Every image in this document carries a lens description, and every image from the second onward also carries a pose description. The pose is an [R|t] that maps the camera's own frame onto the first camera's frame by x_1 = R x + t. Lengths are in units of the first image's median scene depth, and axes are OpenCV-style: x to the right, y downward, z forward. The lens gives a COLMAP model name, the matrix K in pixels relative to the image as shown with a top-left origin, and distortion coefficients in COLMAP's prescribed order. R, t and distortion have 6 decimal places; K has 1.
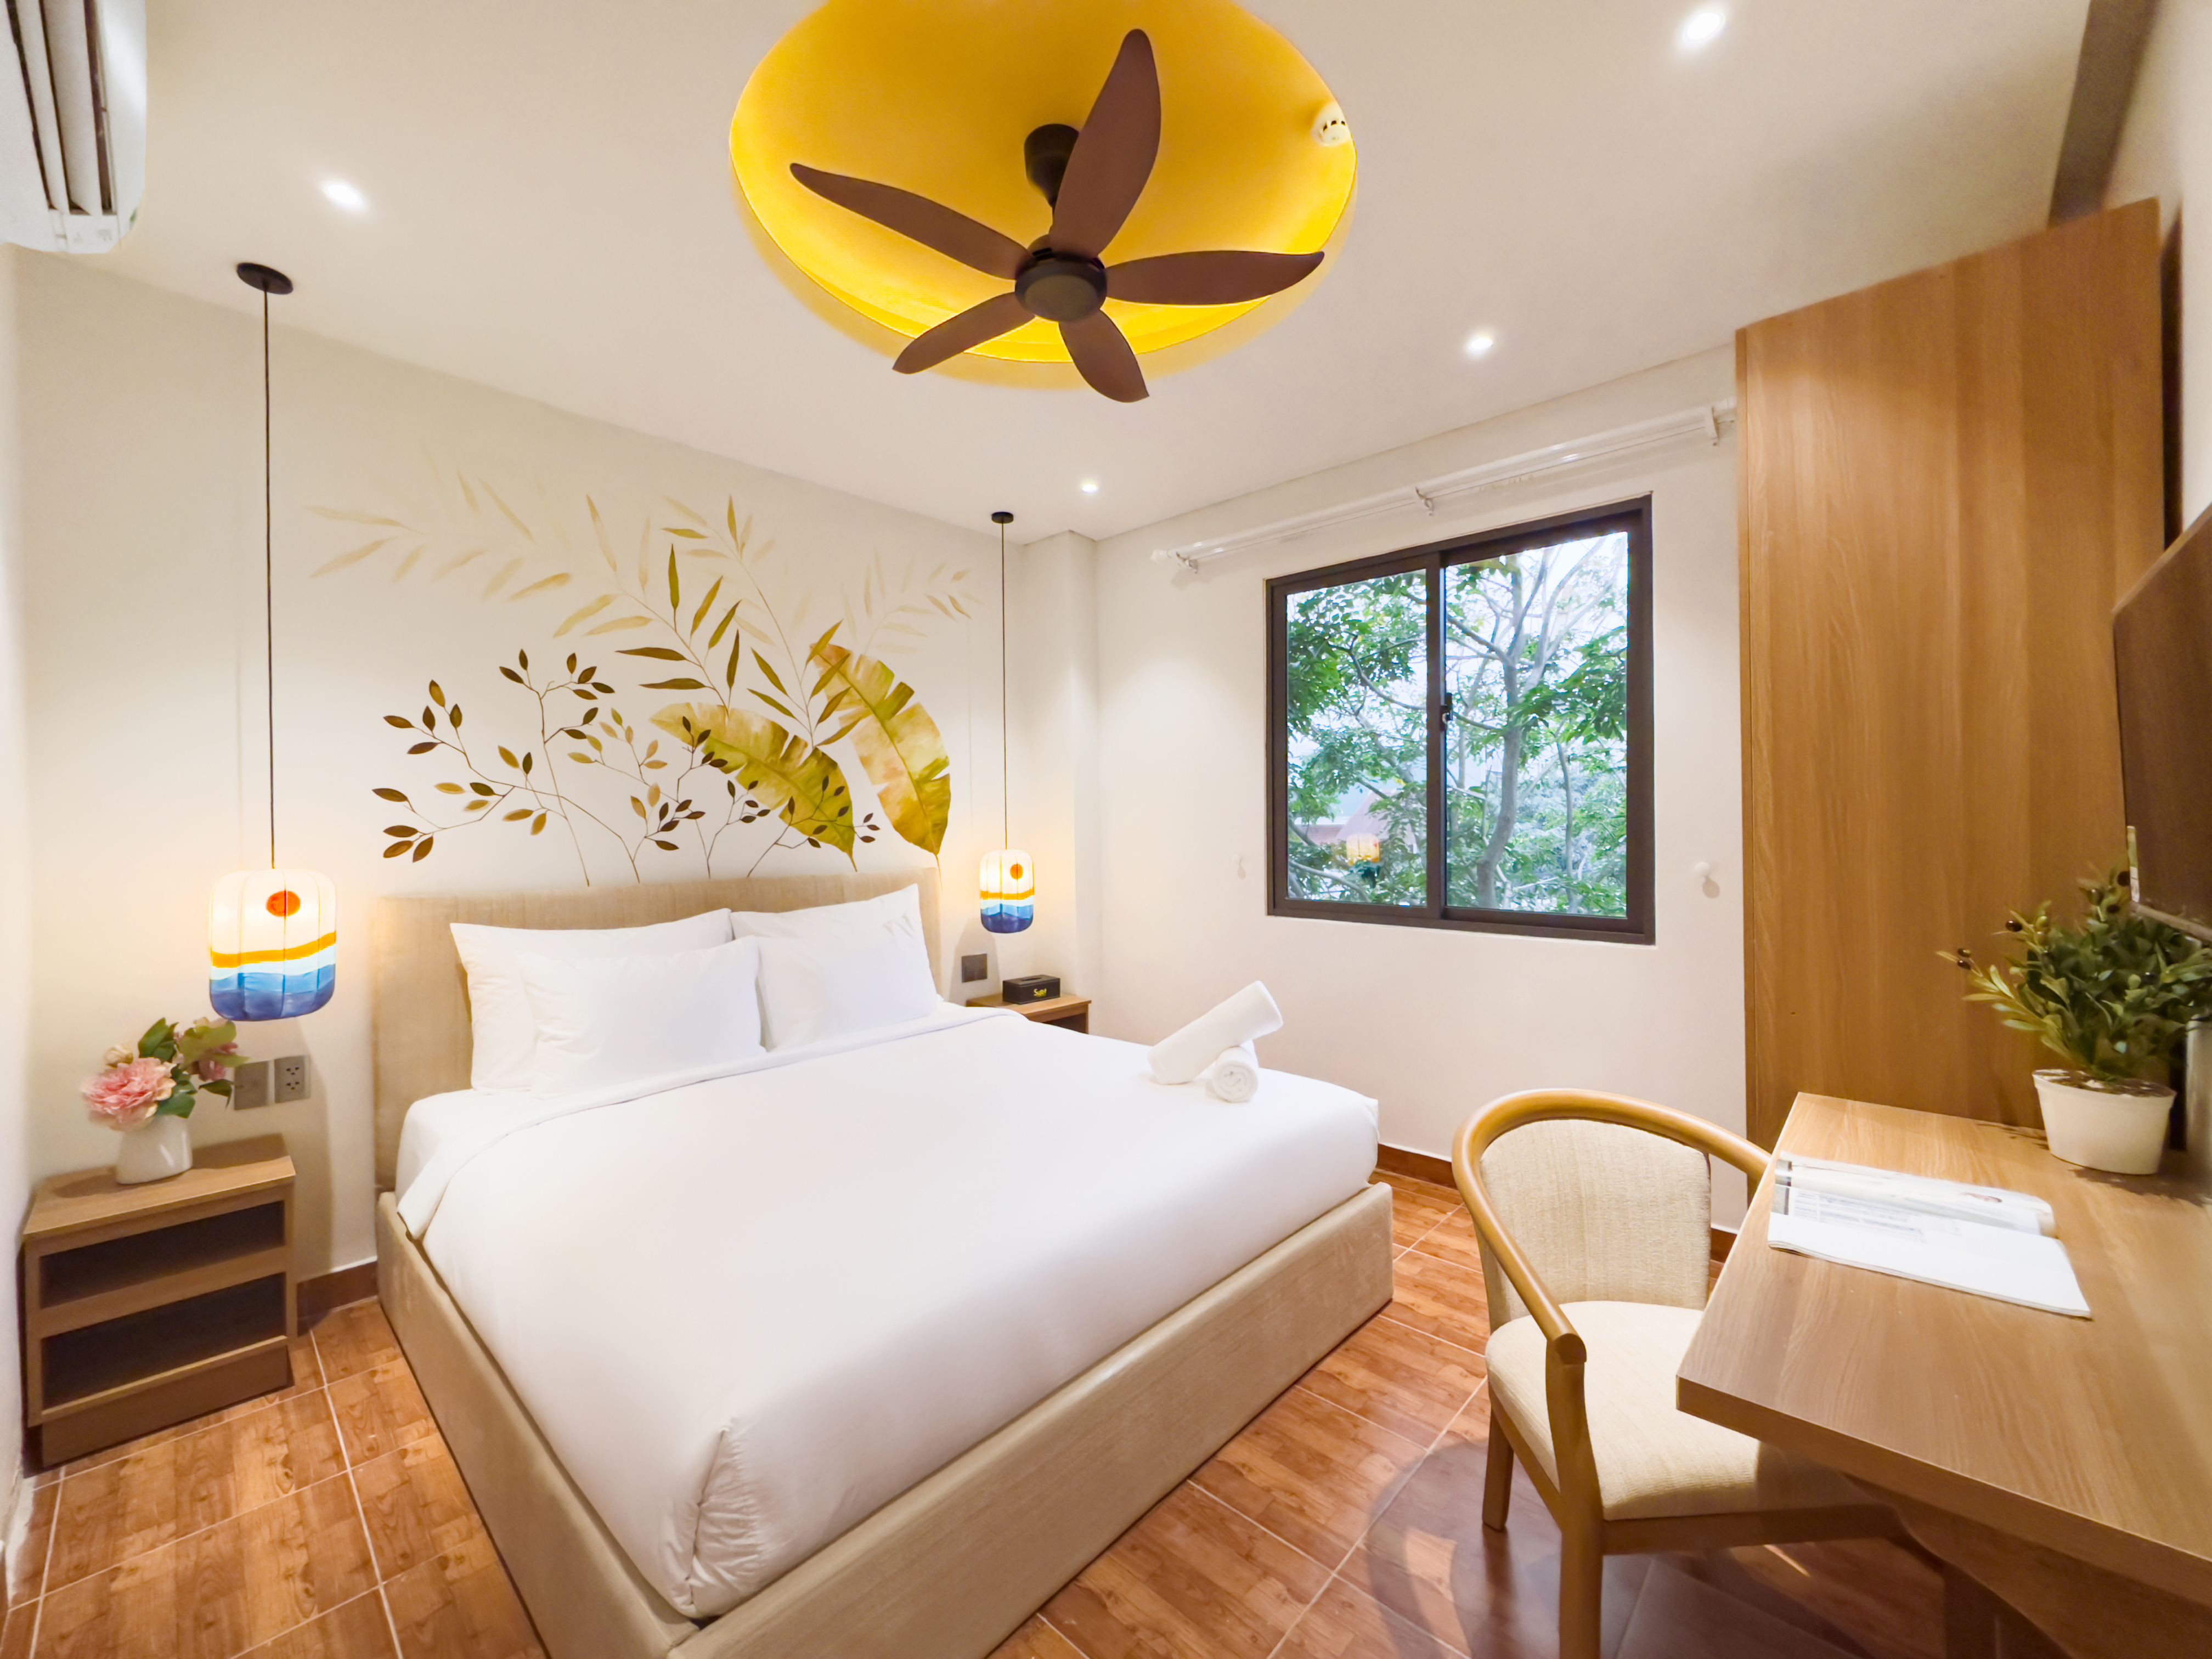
lens RADIAL K [[886.7, 0, 1106.6], [0, 886.7, 827.4], [0, 0, 1]] dist [0.002210, 0.000529]
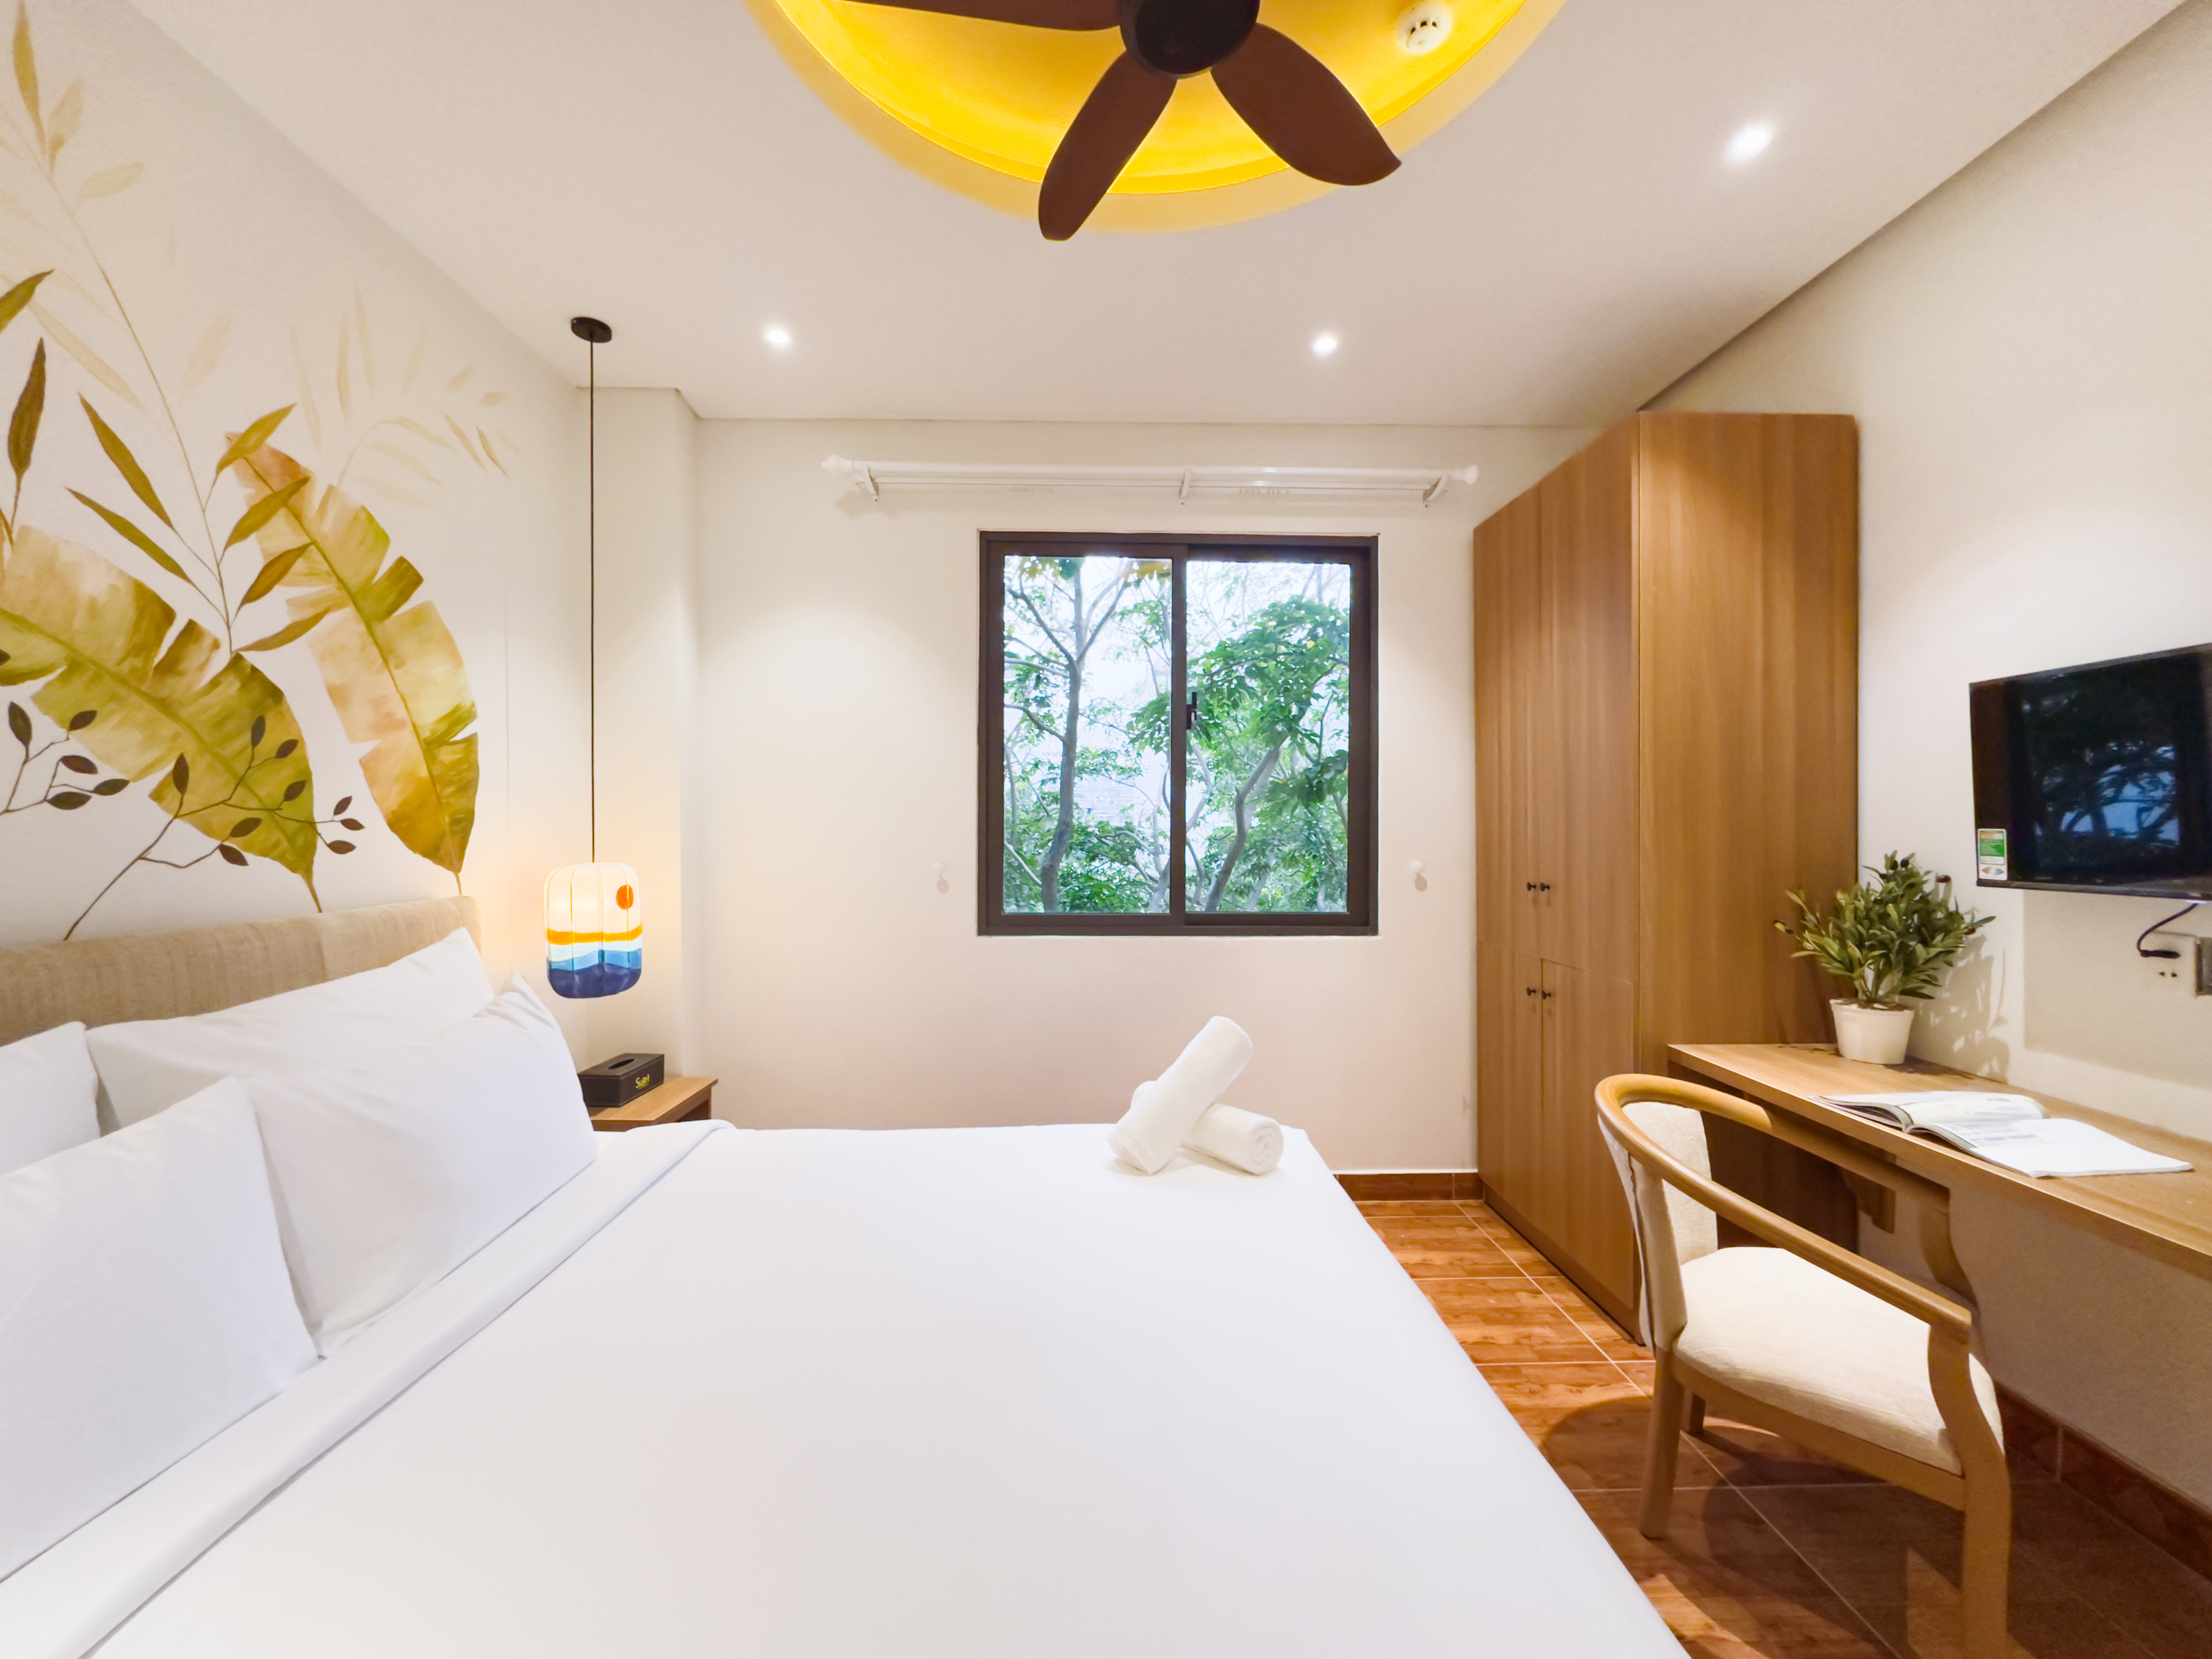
lens RADIAL K [[882.4, 0, 1106.0], [0, 882.4, 829.5], [0, 0, 1]] dist [-0.004035, 0.000293]
pose [[0.714460, 0.007372, 0.699637, -0.326710], [-0.004083, 0.999971, -0.006367, 0.004822], [-0.699664, 0.001692, 0.714470, 0.344068]]
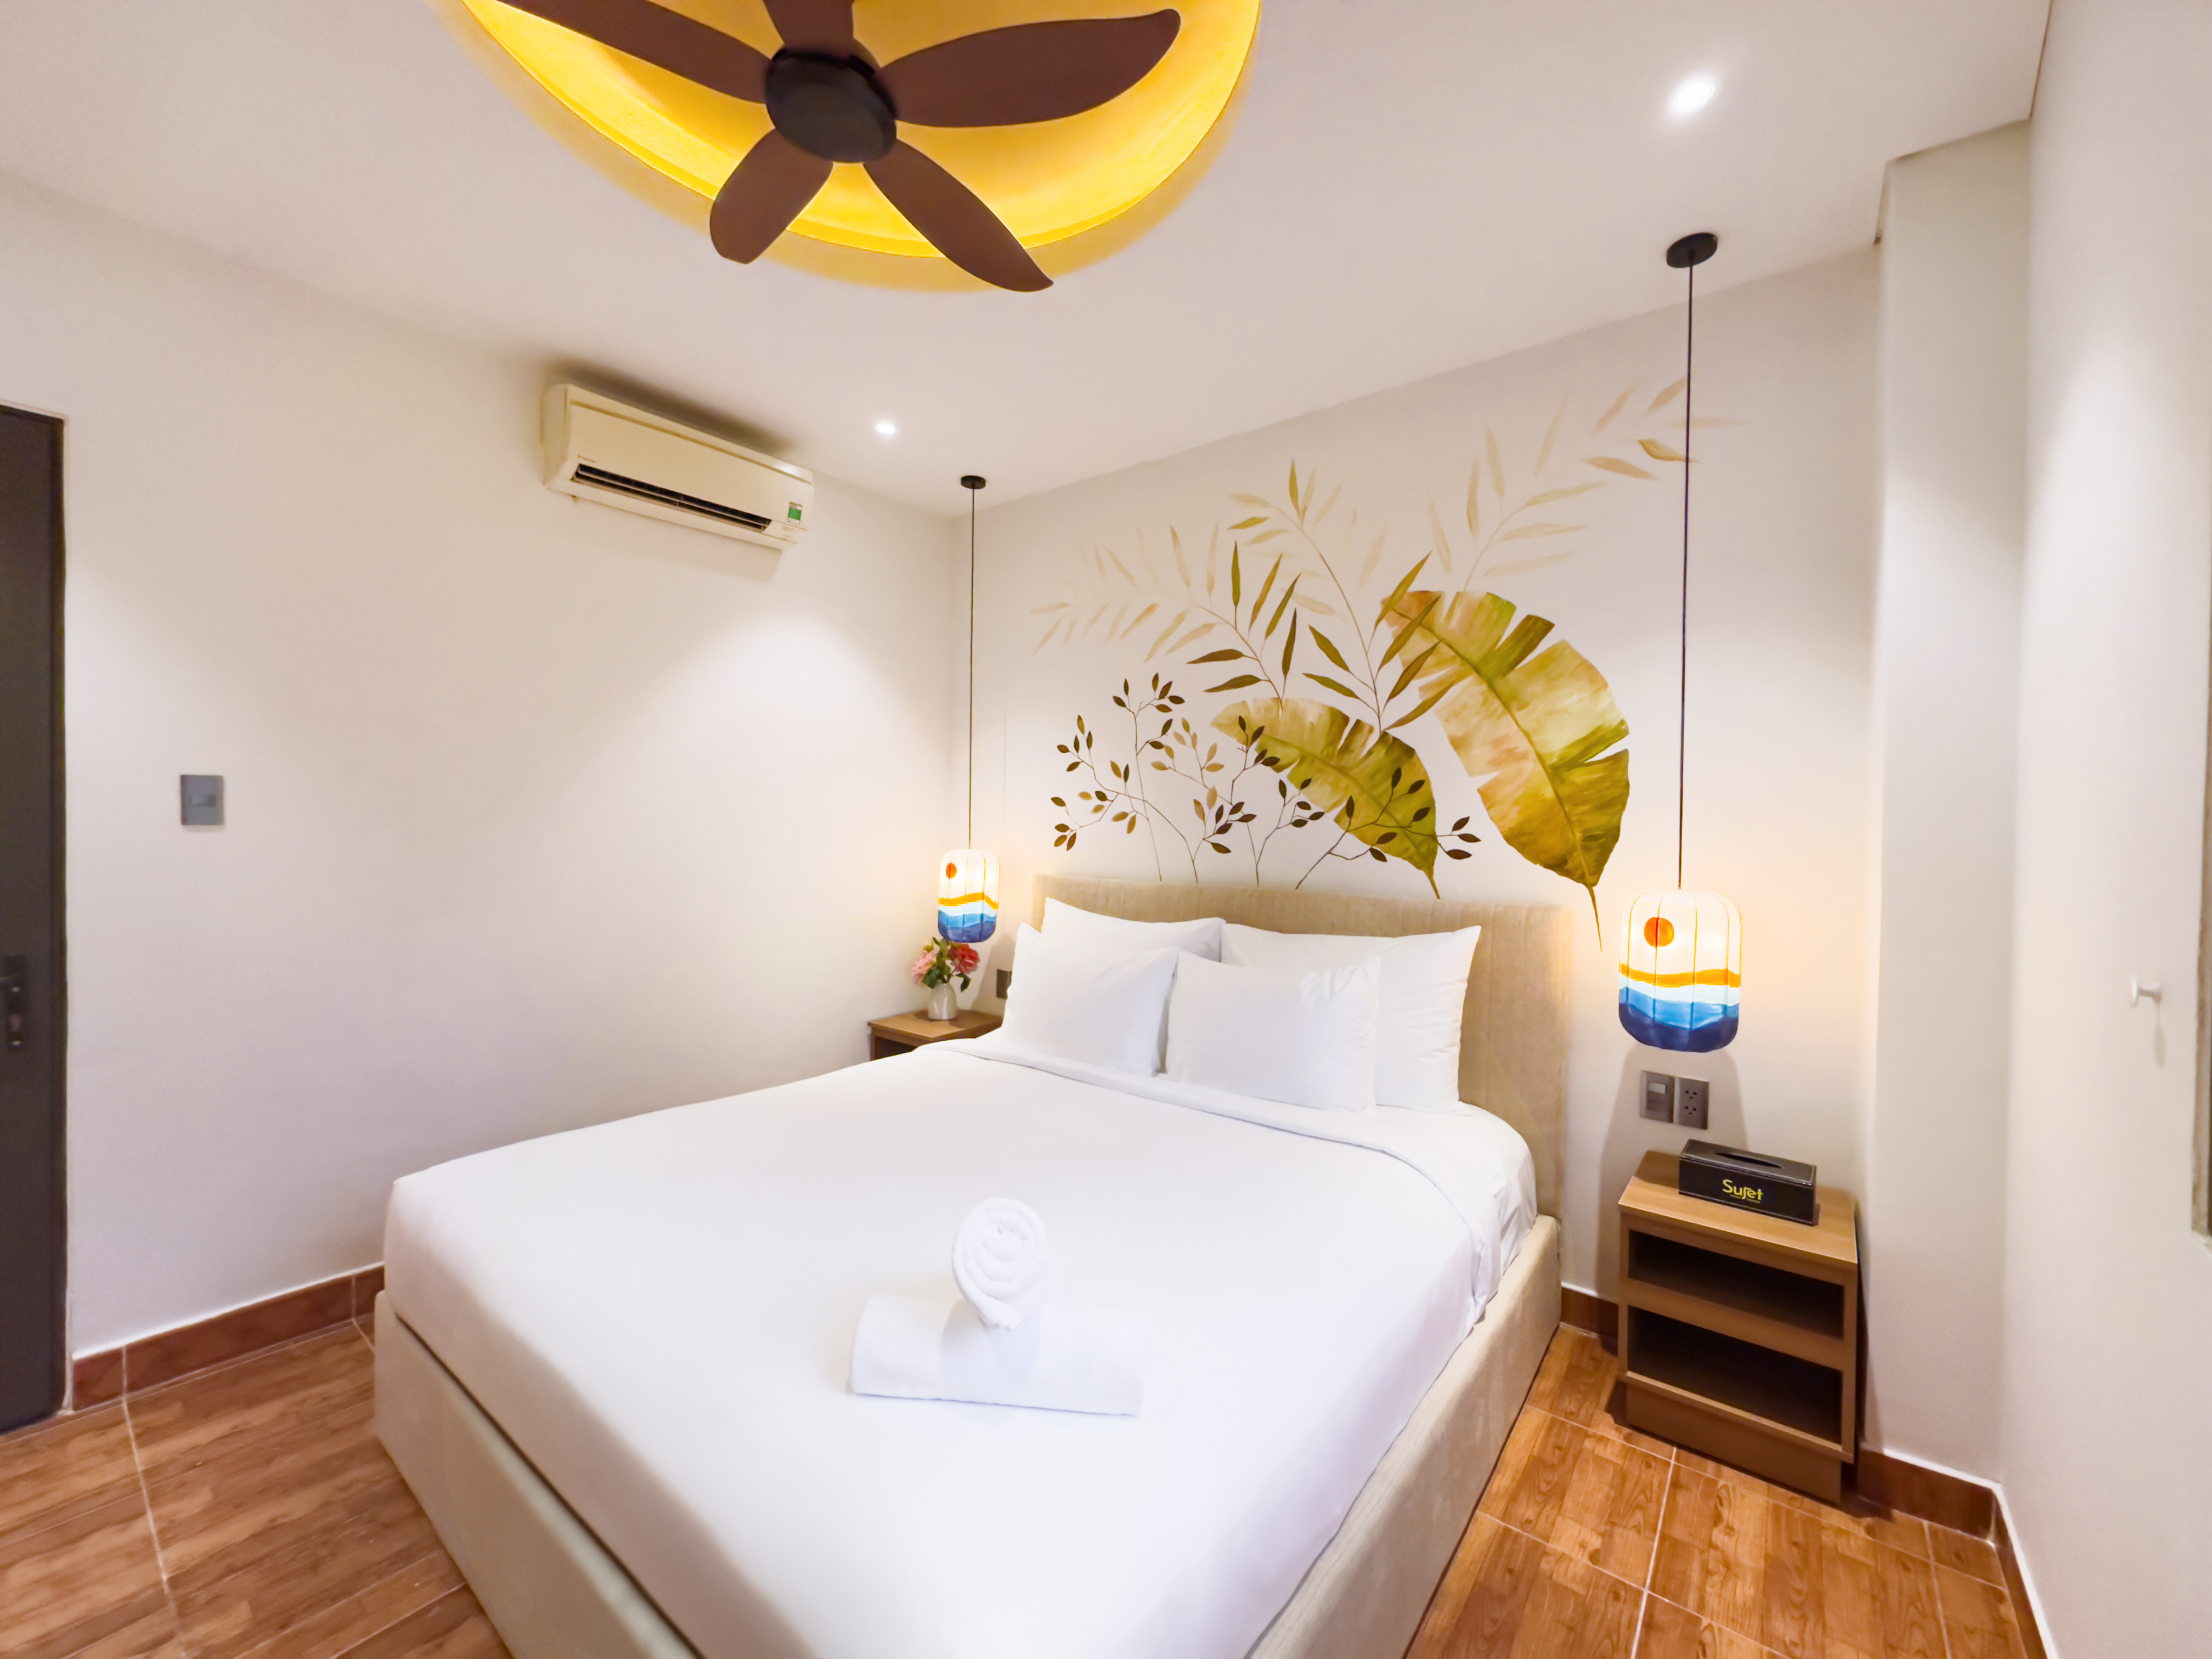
lens RADIAL K [[882.4, 0, 1106.0], [0, 882.4, 829.5], [0, 0, 1]] dist [-0.004035, 0.000293]
pose [[0.082534, 0.018982, -0.996407, 0.423043], [-0.019798, 0.999653, 0.017404, -0.013661], [0.996392, 0.018291, 0.082882, 0.701165]]
